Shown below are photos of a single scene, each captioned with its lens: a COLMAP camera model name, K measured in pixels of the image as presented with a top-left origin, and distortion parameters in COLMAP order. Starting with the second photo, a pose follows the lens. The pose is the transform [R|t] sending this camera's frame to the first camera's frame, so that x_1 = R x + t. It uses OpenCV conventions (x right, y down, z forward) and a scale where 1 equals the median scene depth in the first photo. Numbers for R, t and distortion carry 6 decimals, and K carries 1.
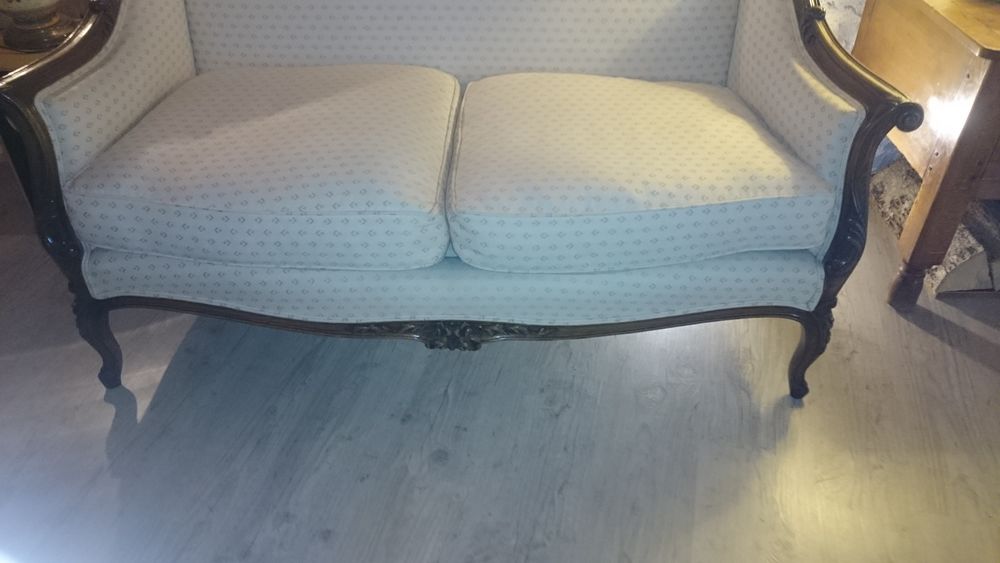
lens RADIAL K [[738.4, 0, 493.3], [0, 738.4, 281.9], [0, 0, 1]] dist [0.106826, -0.183988]
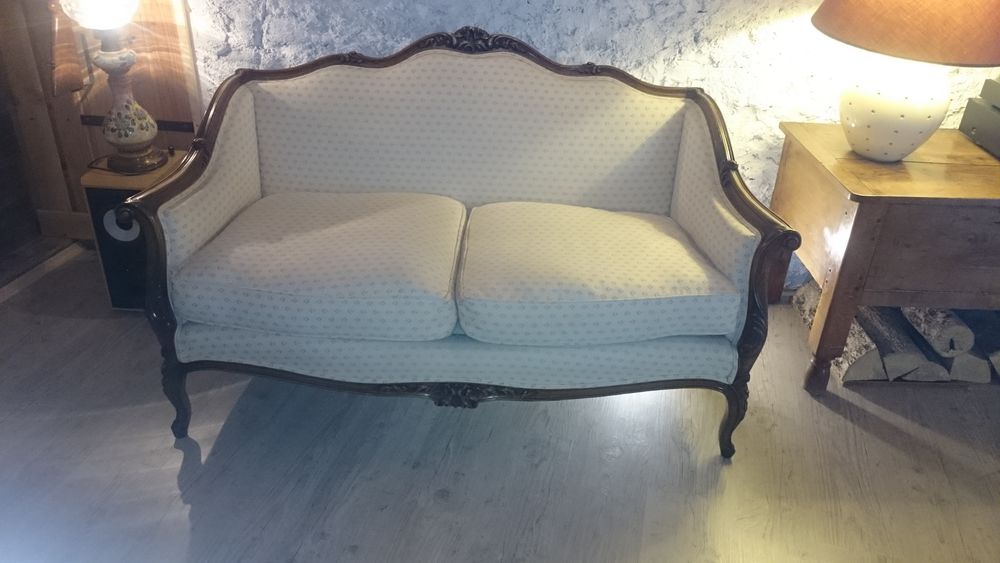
lens RADIAL K [[738.4, 0, 493.3], [0, 738.4, 281.9], [0, 0, 1]] dist [0.106826, -0.183988]
pose [[0.999578, 0.026237, 0.012462, -0.011749], [-0.023887, 0.986622, -0.161262, 0.082053], [-0.016527, 0.160896, 0.986833, -0.309409]]
